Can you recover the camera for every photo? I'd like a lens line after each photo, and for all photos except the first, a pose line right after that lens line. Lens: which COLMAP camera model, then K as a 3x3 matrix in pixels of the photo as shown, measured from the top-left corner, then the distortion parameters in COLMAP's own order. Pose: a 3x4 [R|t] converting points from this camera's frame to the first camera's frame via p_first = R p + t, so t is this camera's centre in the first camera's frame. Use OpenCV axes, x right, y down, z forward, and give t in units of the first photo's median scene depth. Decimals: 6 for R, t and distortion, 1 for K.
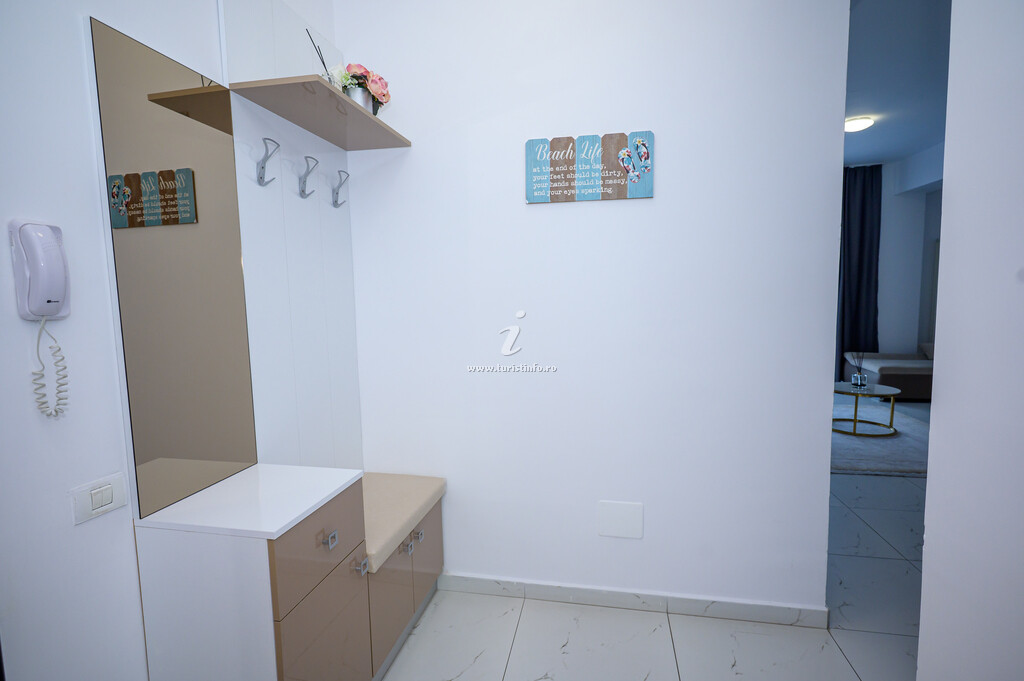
lens RADIAL K [[487.2, 0, 512.2], [0, 487.2, 337.7], [0, 0, 1]] dist [-0.002375, 0.001984]
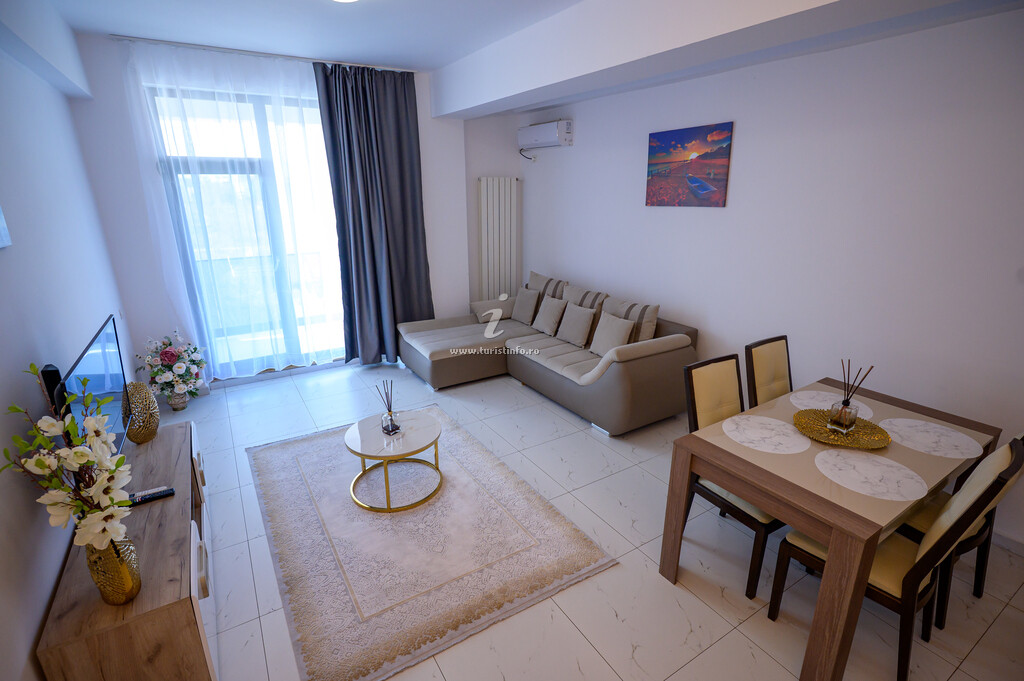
lens RADIAL K [[487.2, 0, 514.7], [0, 487.2, 341.2], [0, 0, 1]] dist [-0.002375, 0.001984]
pose [[0.730925, -0.195567, 0.653836, 0.303300], [0.052991, 0.971433, 0.231323, -0.119827], [-0.680397, -0.134433, 0.720408, 0.300162]]
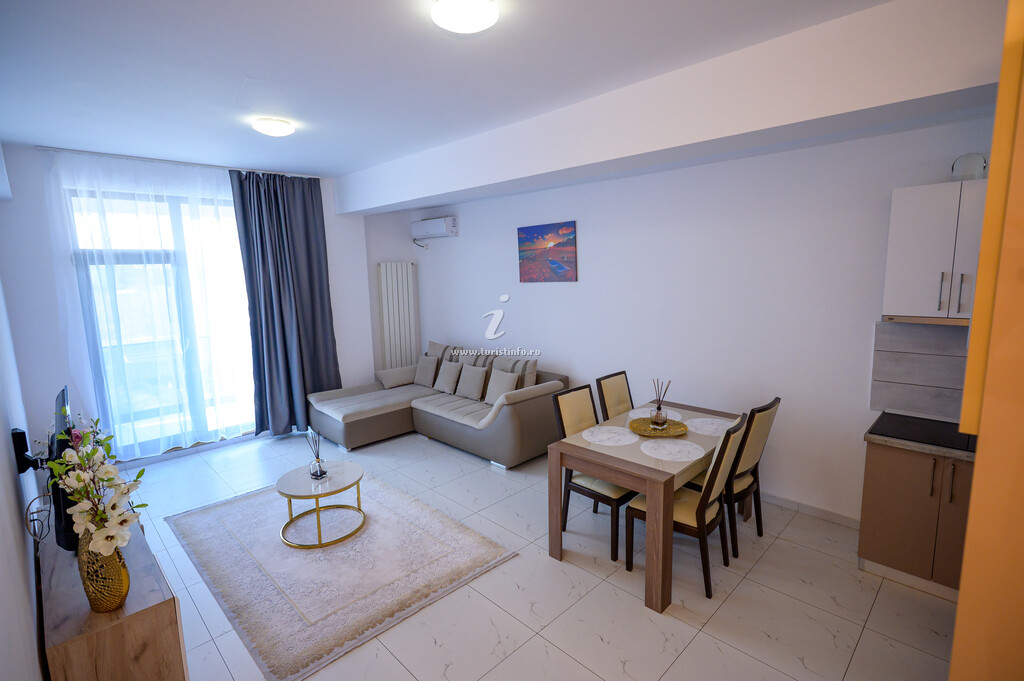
lens RADIAL K [[487.2, 0, 514.5], [0, 487.2, 339.7], [0, 0, 1]] dist [-0.002375, 0.001984]
pose [[0.561712, -0.121295, 0.818393, 0.200751], [0.087468, 0.992357, 0.087044, -0.112004], [-0.822696, 0.022689, 0.568028, 0.215277]]
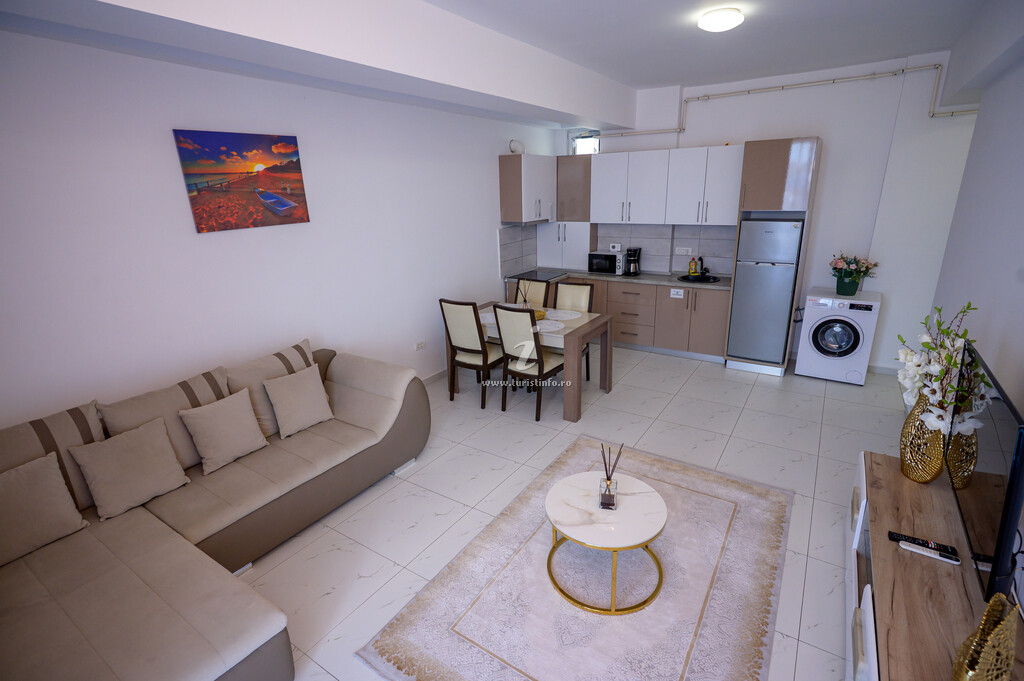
lens RADIAL K [[487.2, 0, 513.6], [0, 487.2, 343.1], [0, 0, 1]] dist [-0.002375, 0.001984]
pose [[-0.924690, -0.072717, 0.373712, 0.447927], [0.076853, 0.925732, 0.370289, -0.190174], [-0.372883, 0.371124, -0.850427, 1.026812]]
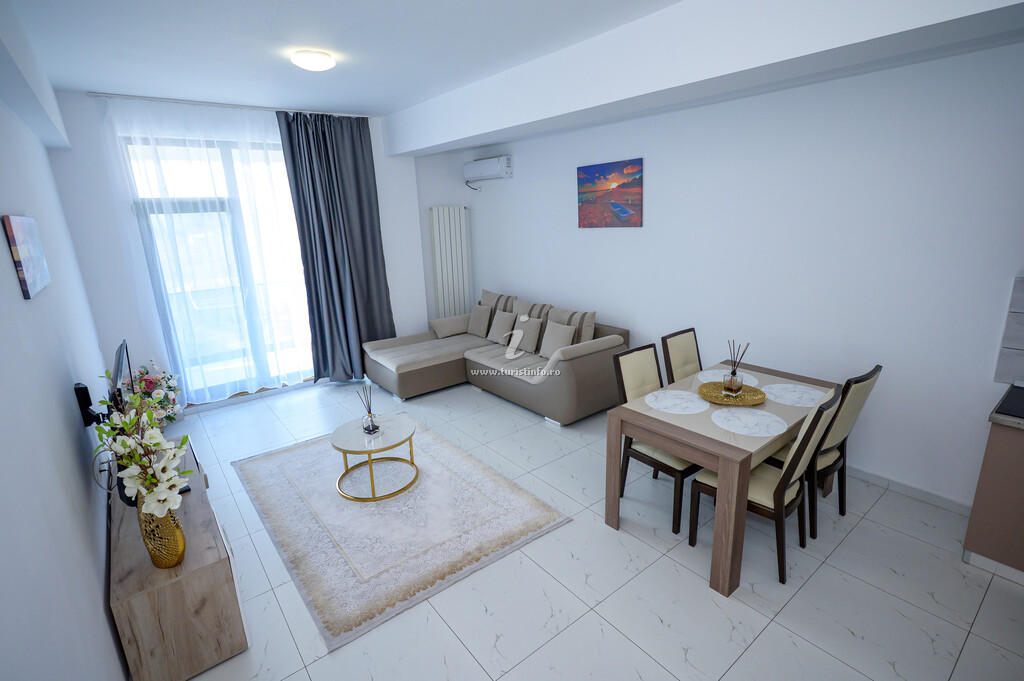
lens RADIAL K [[487.2, 0, 515.2], [0, 487.2, 337.3], [0, 0, 1]] dist [-0.002375, 0.001984]
pose [[0.649518, -0.201866, 0.733059, 0.234062], [0.091382, 0.977850, 0.188307, -0.120991], [-0.754835, -0.055320, 0.653578, 0.240760]]
